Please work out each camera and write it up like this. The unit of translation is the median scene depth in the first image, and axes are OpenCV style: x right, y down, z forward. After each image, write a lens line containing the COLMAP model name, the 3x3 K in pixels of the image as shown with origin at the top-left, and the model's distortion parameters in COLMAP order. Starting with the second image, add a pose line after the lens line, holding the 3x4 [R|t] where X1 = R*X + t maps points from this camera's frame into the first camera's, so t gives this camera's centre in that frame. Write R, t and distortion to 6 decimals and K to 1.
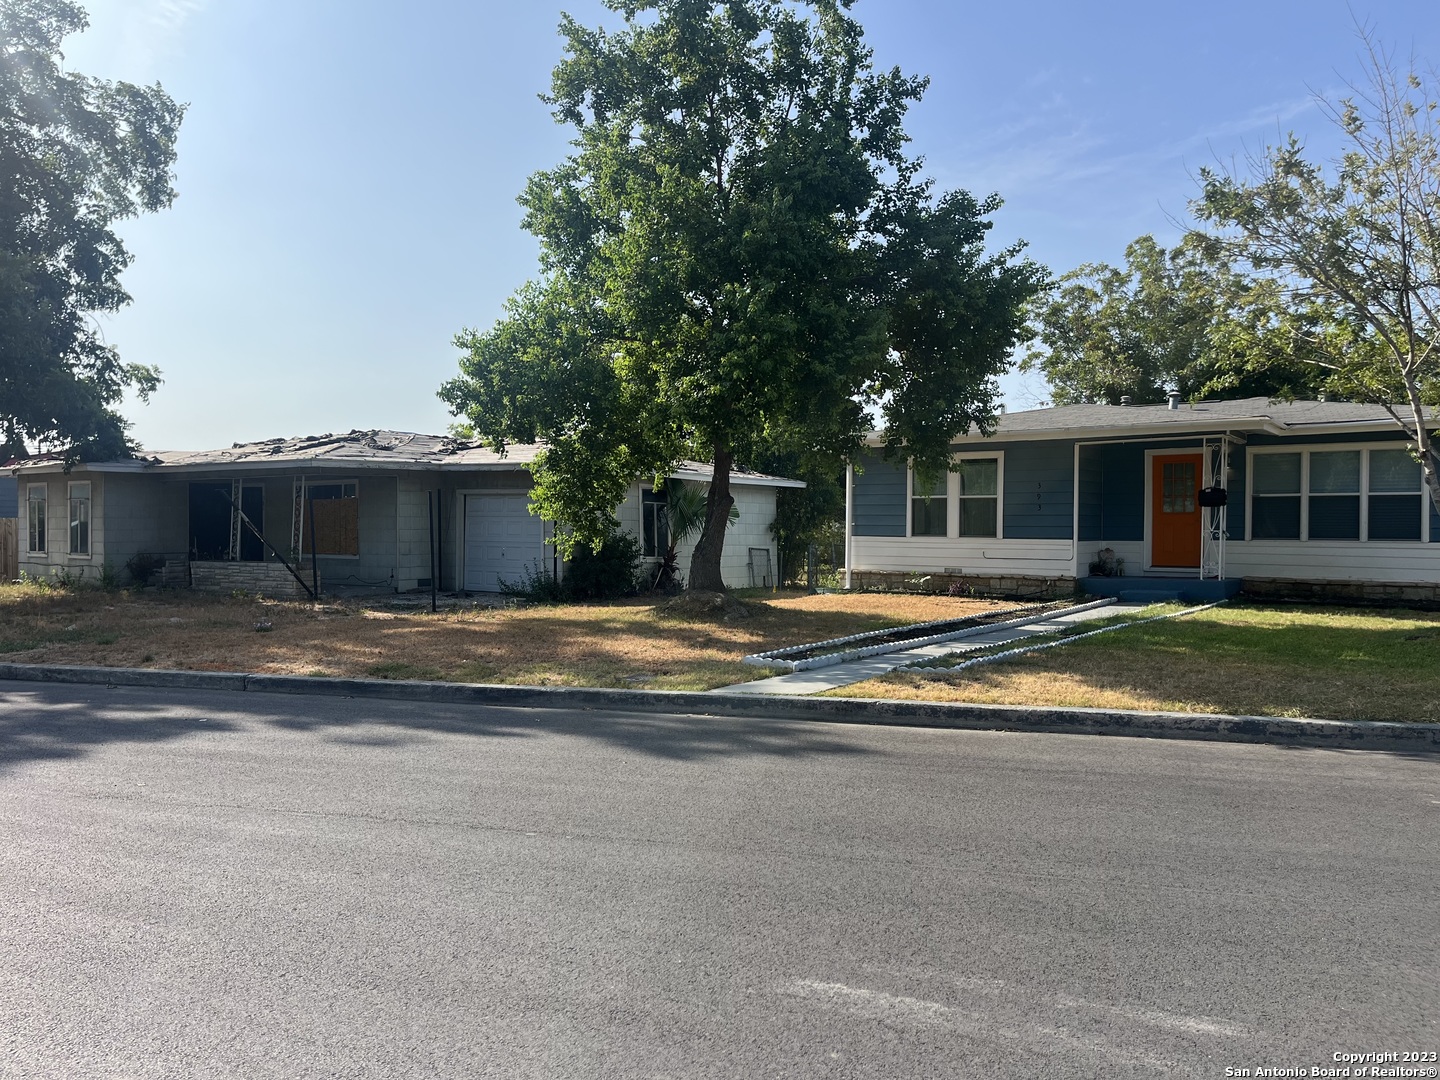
lens RADIAL K [[1093.3, 0, 720.0], [0, 1093.3, 540.0], [0, 0, 1]] dist [0.008492, 0.003324]
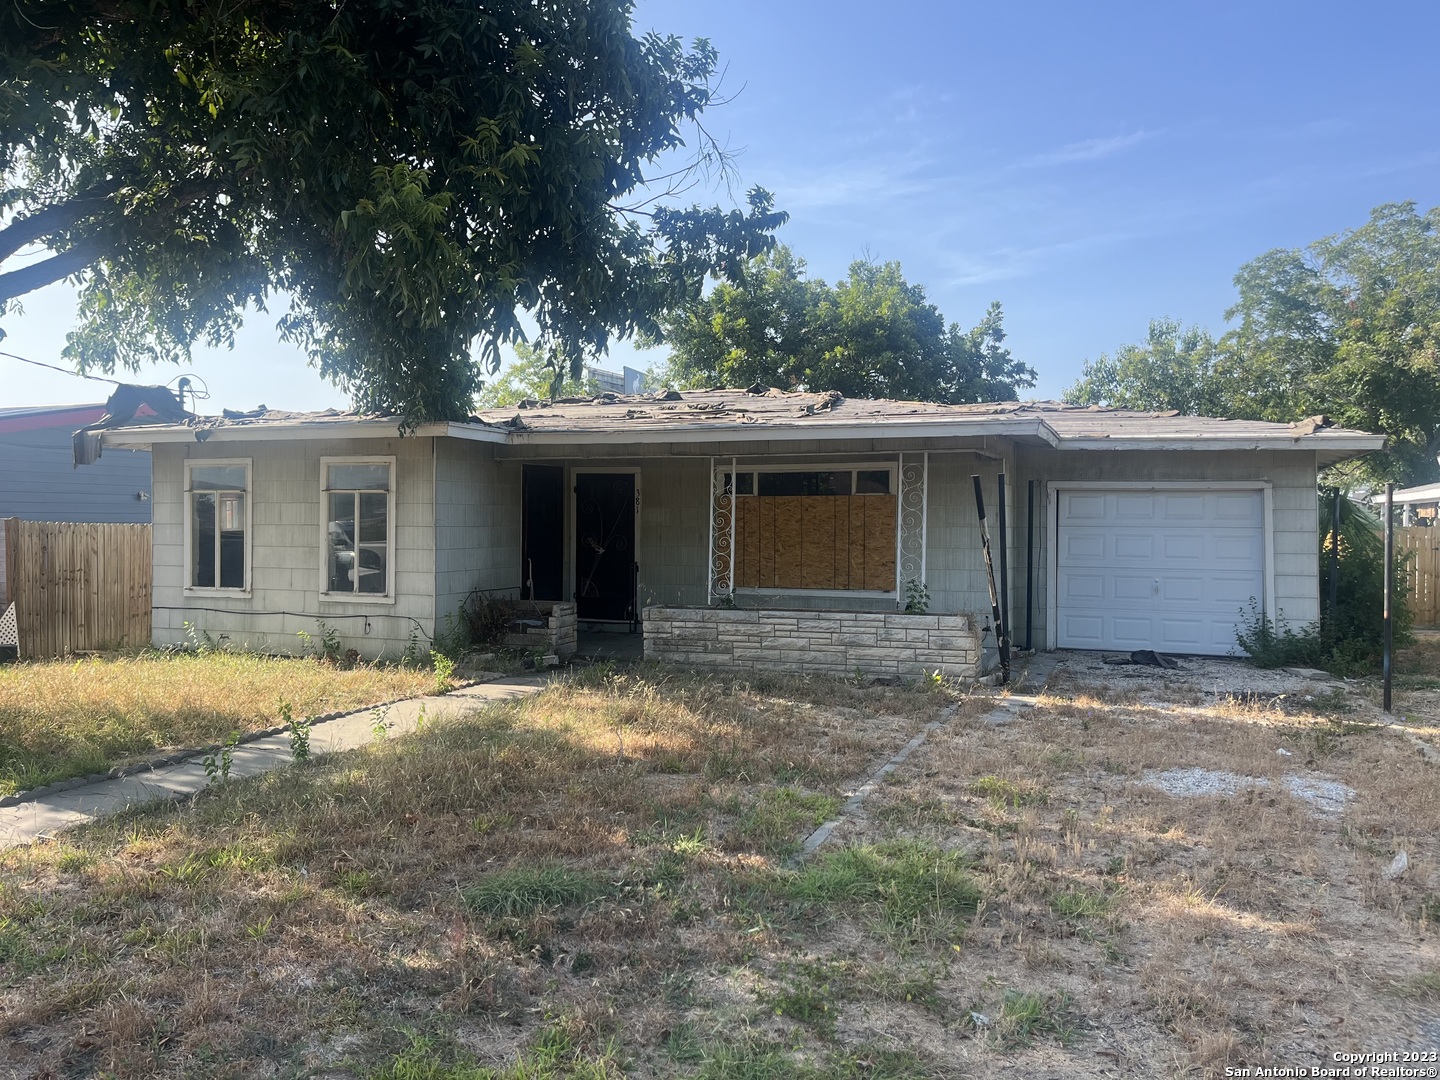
lens RADIAL K [[1025.1, 0, 720.0], [0, 1025.1, 540.0], [0, 0, 1]] dist [0.002523, 0.000551]
pose [[0.963001, -0.002271, 0.269490, -0.542042], [0.001027, 0.999988, 0.004756, -0.015372], [-0.269497, -0.004303, 0.962992, 0.468338]]
